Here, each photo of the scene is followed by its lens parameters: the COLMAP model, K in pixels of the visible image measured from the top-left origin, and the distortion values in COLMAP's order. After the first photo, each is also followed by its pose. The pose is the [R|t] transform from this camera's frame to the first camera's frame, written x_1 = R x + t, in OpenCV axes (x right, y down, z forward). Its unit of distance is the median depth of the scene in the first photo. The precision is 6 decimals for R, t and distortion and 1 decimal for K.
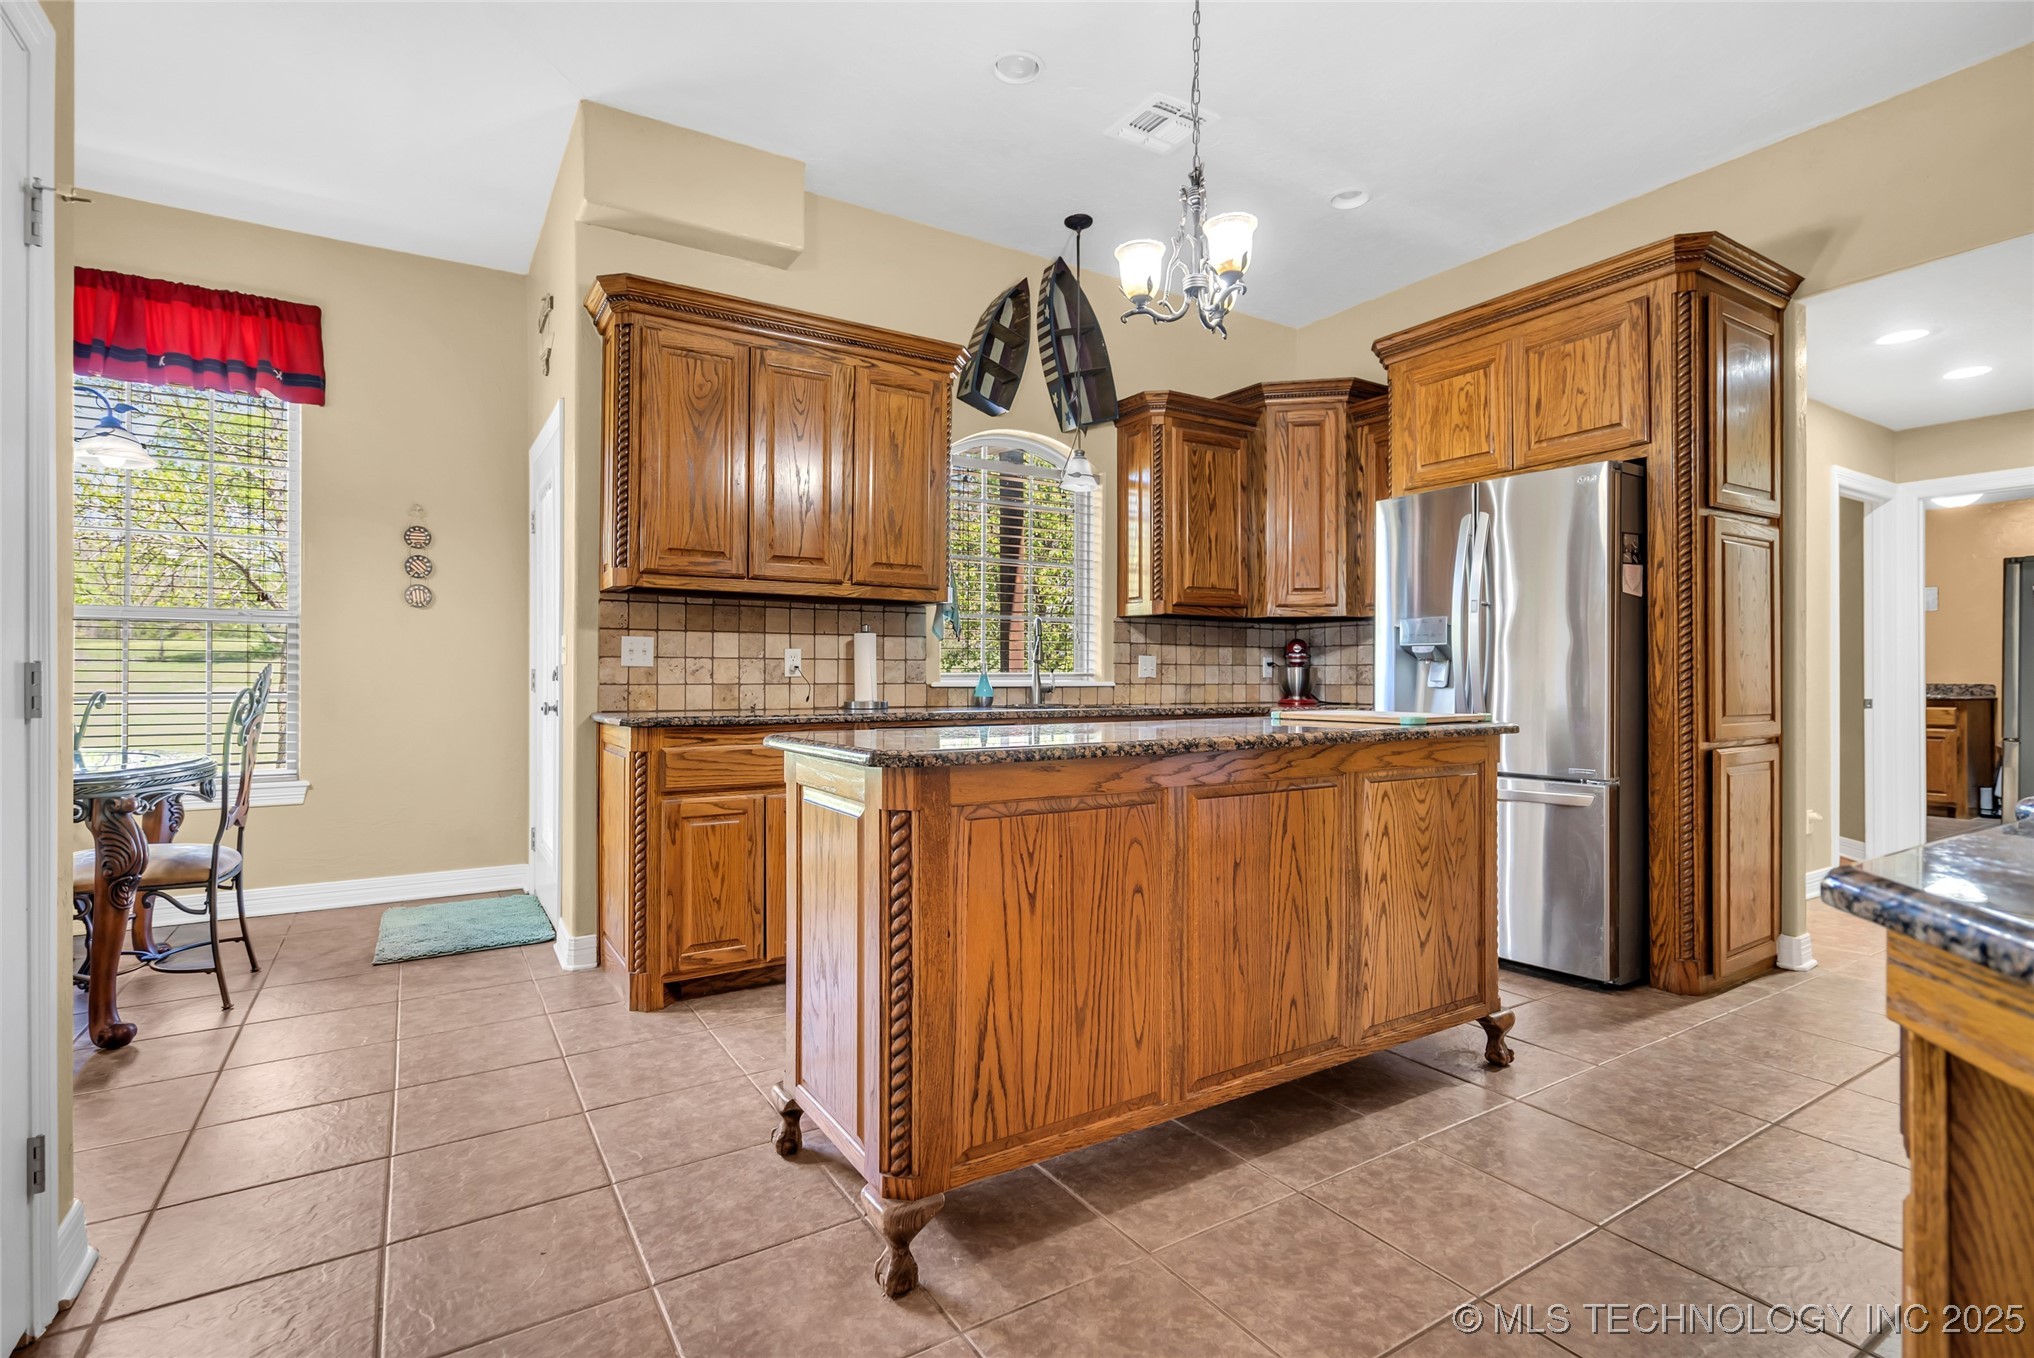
lens RADIAL K [[949.5, 0, 1010.0], [0, 949.5, 678.7], [0, 0, 1]] dist [0.002601, 0.000036]
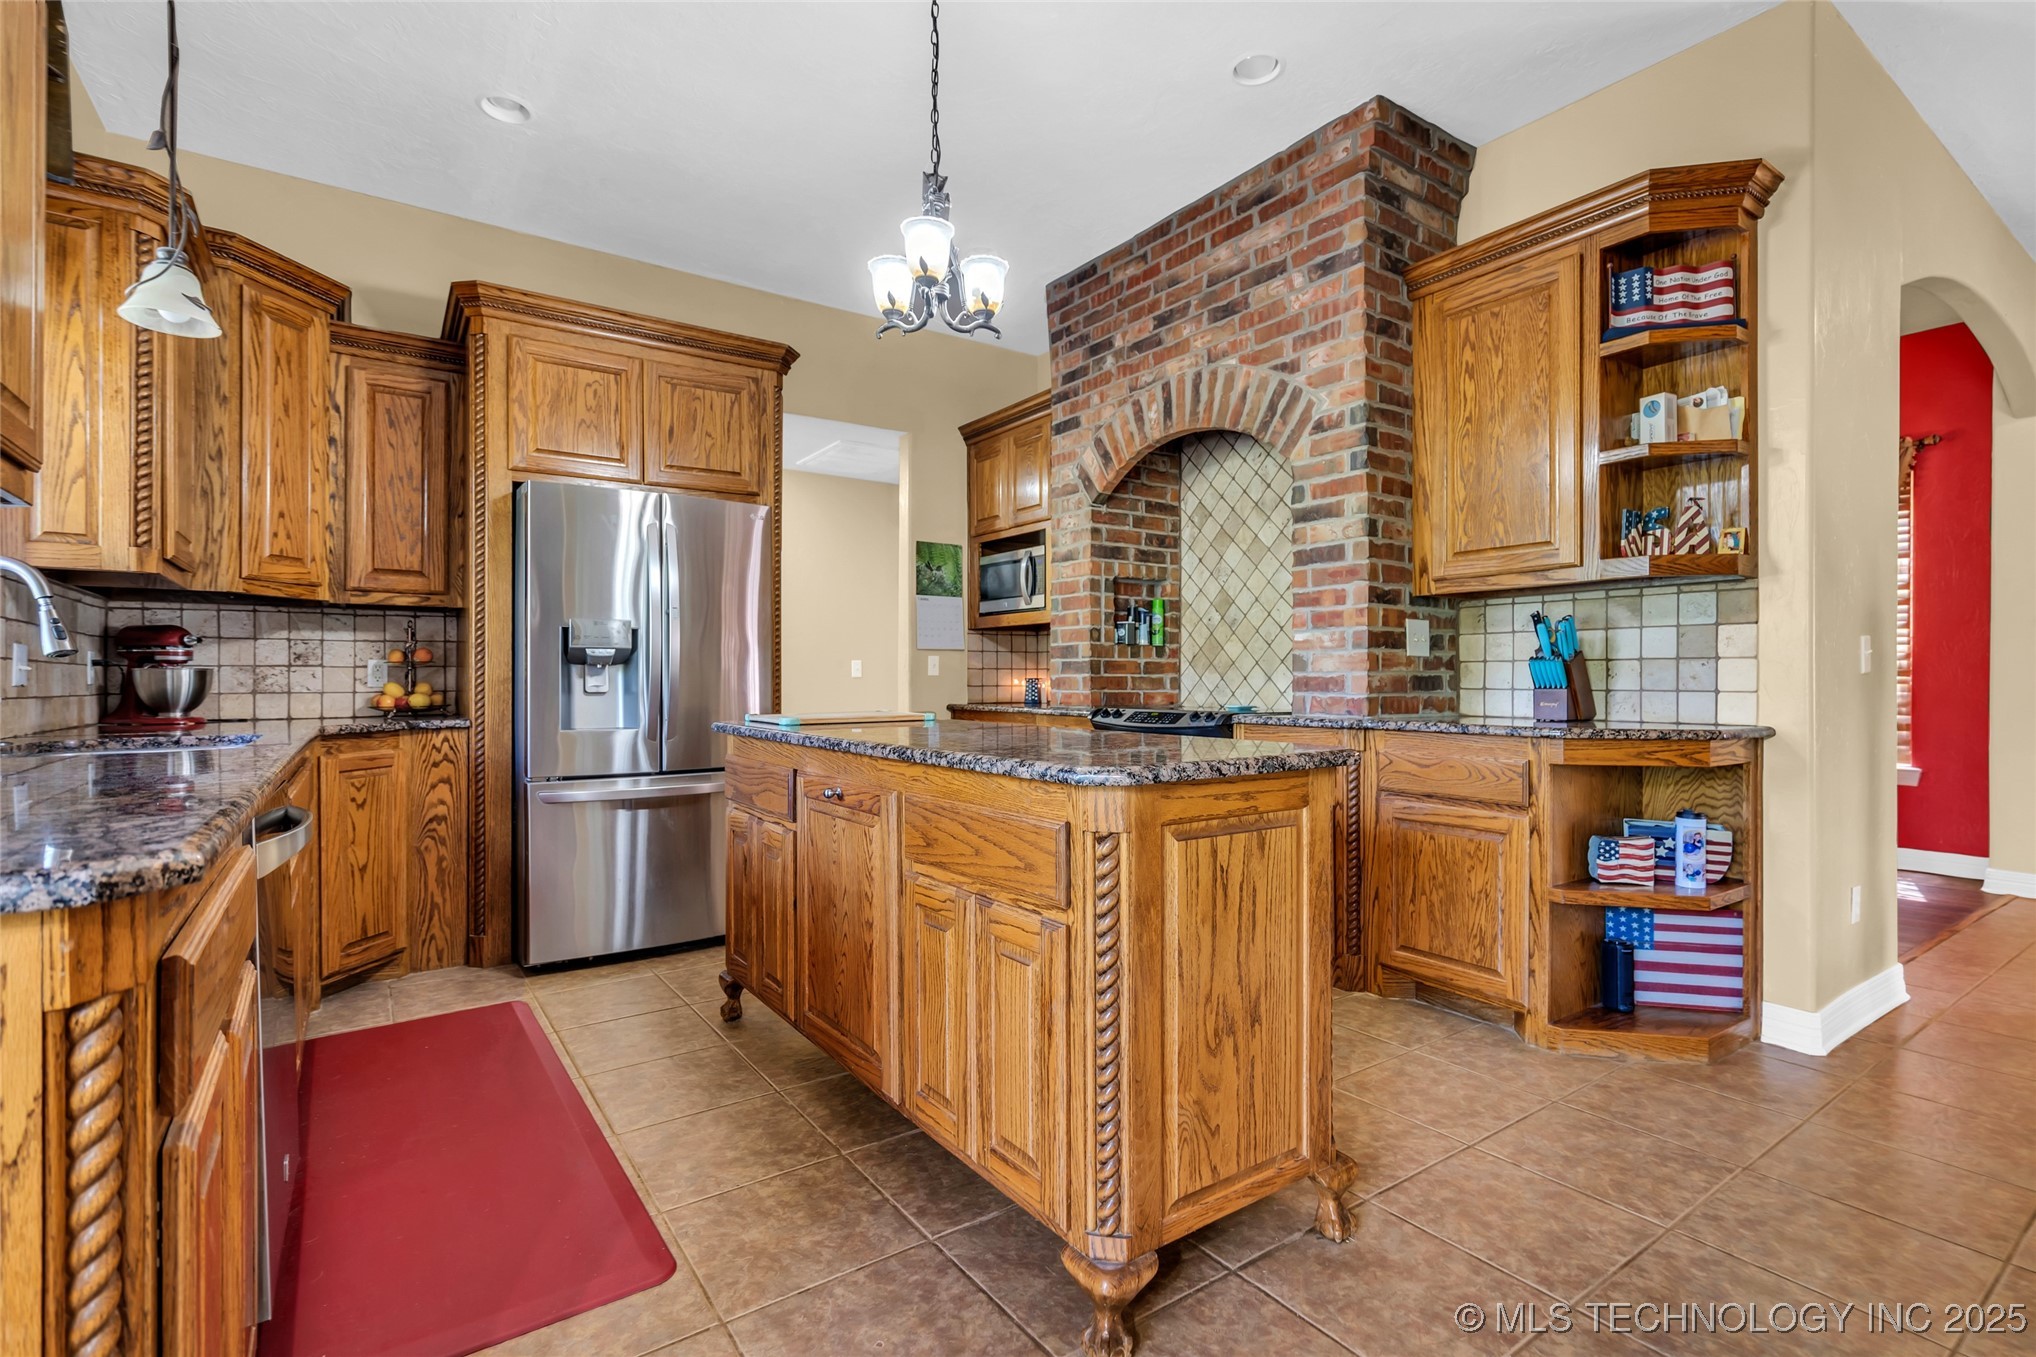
lens RADIAL K [[950.4, 0, 1013.2], [0, 950.4, 671.4], [0, 0, 1]] dist [0.002601, 0.000036]
pose [[-0.053042, 0.000482, 0.998592, -0.567593], [0.001423, 0.999999, -0.000407, -0.013596], [-0.998591, 0.001400, -0.053042, 0.685676]]
